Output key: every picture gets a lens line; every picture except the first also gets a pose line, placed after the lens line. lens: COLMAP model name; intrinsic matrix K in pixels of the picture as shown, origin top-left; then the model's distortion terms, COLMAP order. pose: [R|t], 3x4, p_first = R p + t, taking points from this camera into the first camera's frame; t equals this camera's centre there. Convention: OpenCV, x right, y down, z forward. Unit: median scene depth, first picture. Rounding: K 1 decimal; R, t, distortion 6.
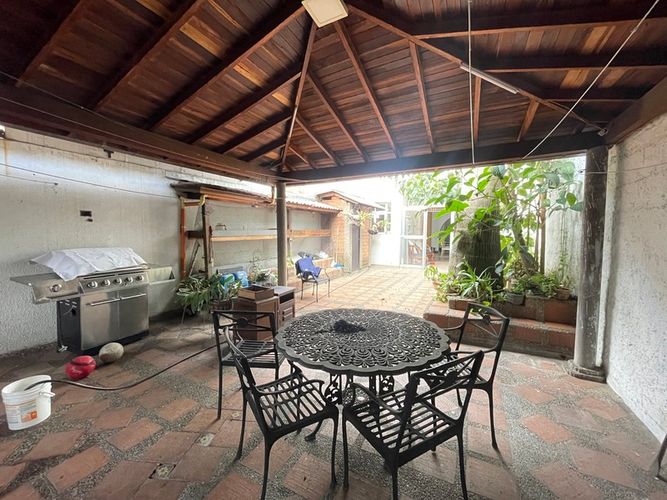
lens RADIAL K [[265.9, 0, 319.2], [0, 265.9, 254.1], [0, 0, 1]] dist [-0.000269, -0.000070]
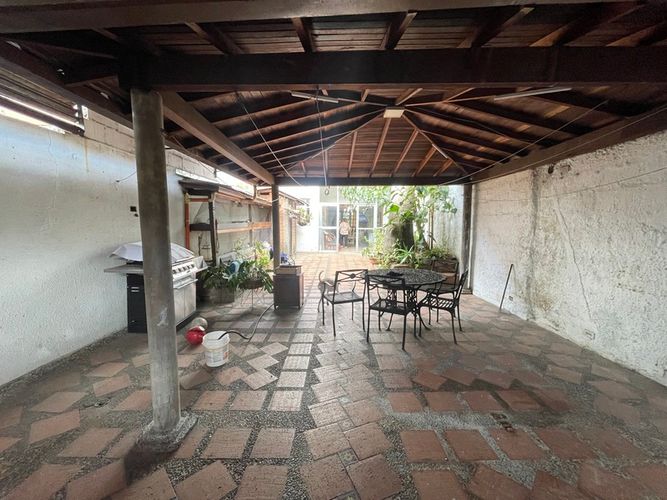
lens RADIAL K [[265.9, 0, 319.2], [0, 265.9, 254.1], [0, 0, 1]] dist [-0.000269, -0.000070]
pose [[0.898226, -0.053432, 0.436273, -0.635065], [0.038891, 0.998352, 0.042201, 0.010826], [-0.437809, -0.020939, 0.898824, -0.260269]]
